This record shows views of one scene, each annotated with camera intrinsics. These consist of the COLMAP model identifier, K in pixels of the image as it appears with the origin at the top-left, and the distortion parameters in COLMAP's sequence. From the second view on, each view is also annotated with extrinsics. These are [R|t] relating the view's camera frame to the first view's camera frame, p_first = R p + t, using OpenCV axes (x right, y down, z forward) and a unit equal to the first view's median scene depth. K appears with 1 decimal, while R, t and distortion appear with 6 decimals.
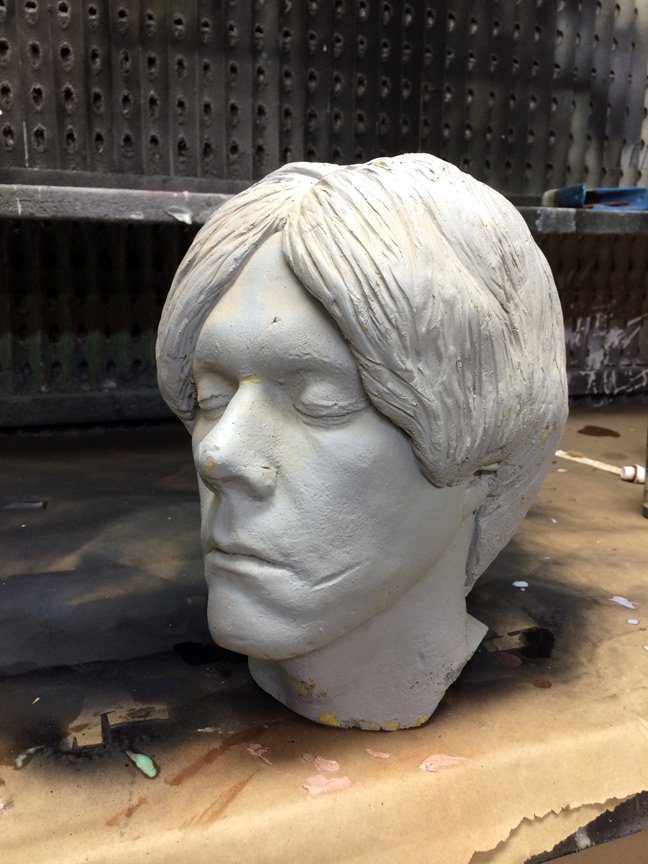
lens RADIAL K [[759.5, 0, 324.0], [0, 759.5, 432.0], [0, 0, 1]] dist [0.096009, -0.151294]
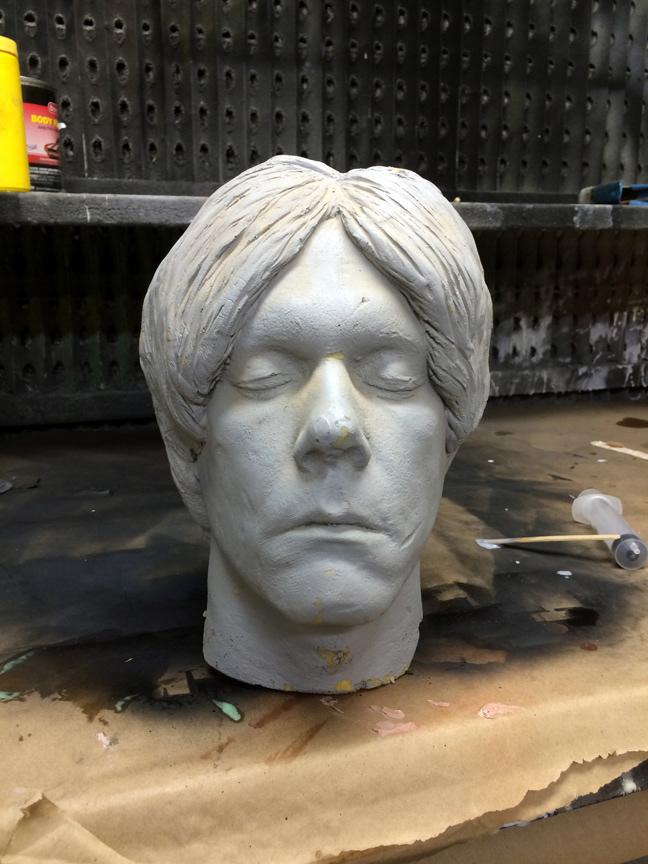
lens RADIAL K [[756.8, 0, 324.0], [0, 756.8, 432.0], [0, 0, 1]] dist [0.096851, -0.146949]
pose [[0.999112, -0.007922, -0.041380, -0.017284], [0.007841, 0.999967, -0.002121, 0.011646], [0.041396, 0.001795, 0.999141, -0.038663]]
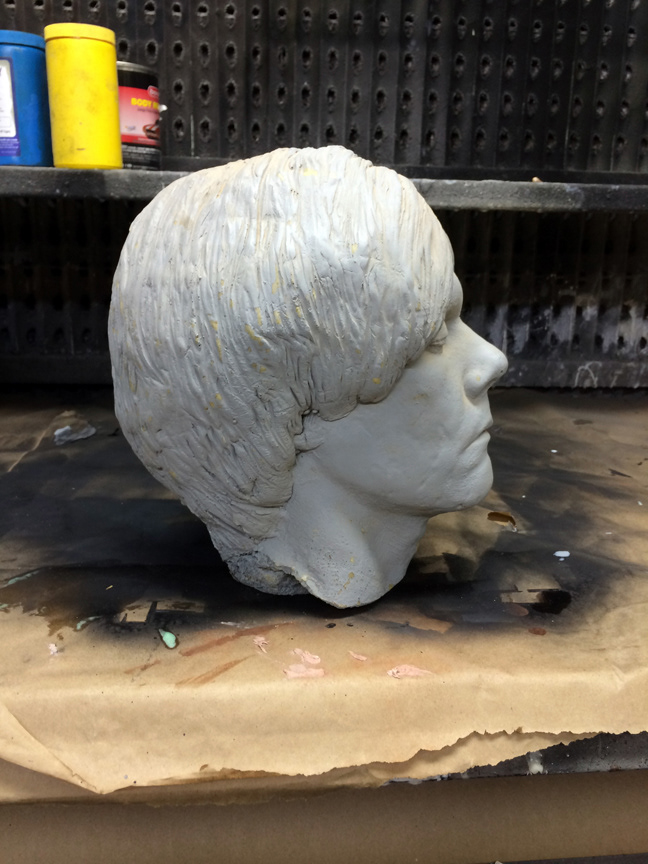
lens RADIAL K [[759.5, 0, 324.0], [0, 759.5, 432.0], [0, 0, 1]] dist [0.096009, -0.151294]
pose [[0.965788, 0.071007, -0.249423, 0.109060], [-0.066431, 0.997433, 0.026728, 0.018285], [0.250680, -0.009244, 0.968026, -0.049396]]
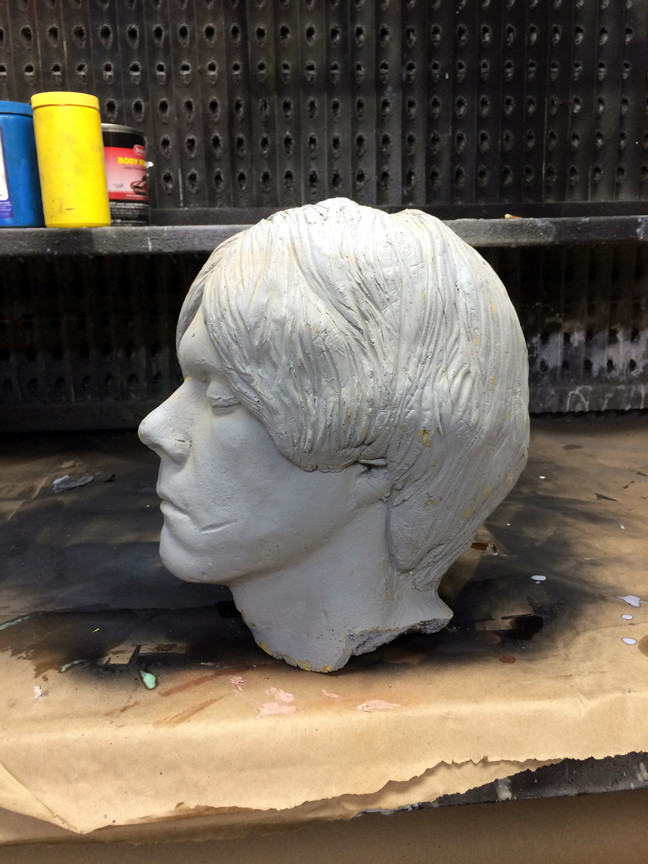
lens RADIAL K [[759.5, 0, 324.0], [0, 759.5, 432.0], [0, 0, 1]] dist [0.096009, -0.151294]
pose [[0.962074, 0.019586, -0.272085, 0.145054], [-0.023483, 0.999663, -0.011072, 0.008497], [0.271776, 0.017042, 0.962210, -0.062129]]
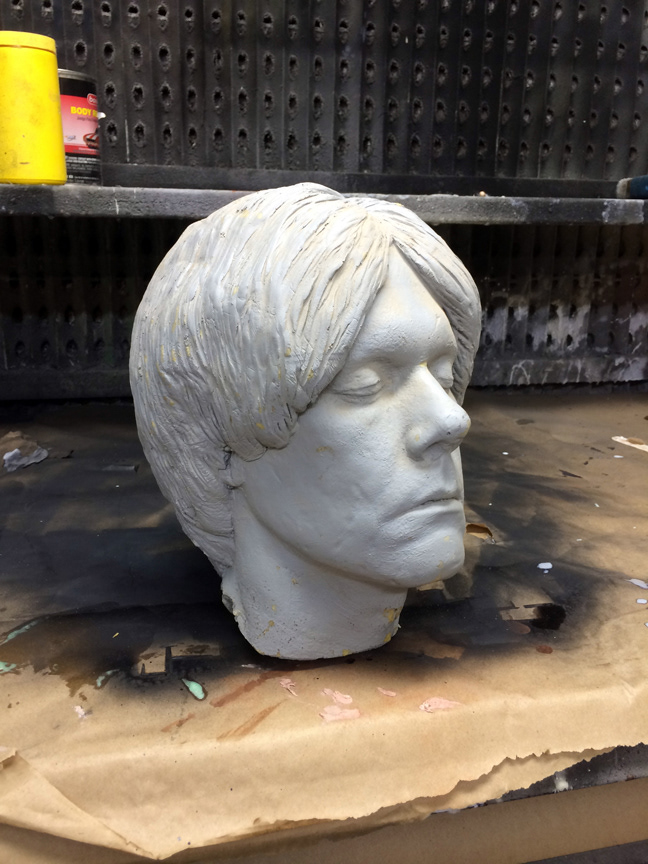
lens RADIAL K [[758.2, 0, 324.0], [0, 758.2, 432.0], [0, 0, 1]] dist [0.104310, -0.159047]
pose [[0.991683, 0.036199, -0.123507, 0.040326], [-0.030926, 0.998537, 0.044349, -0.014972], [0.124932, -0.040161, 0.991352, -0.066803]]
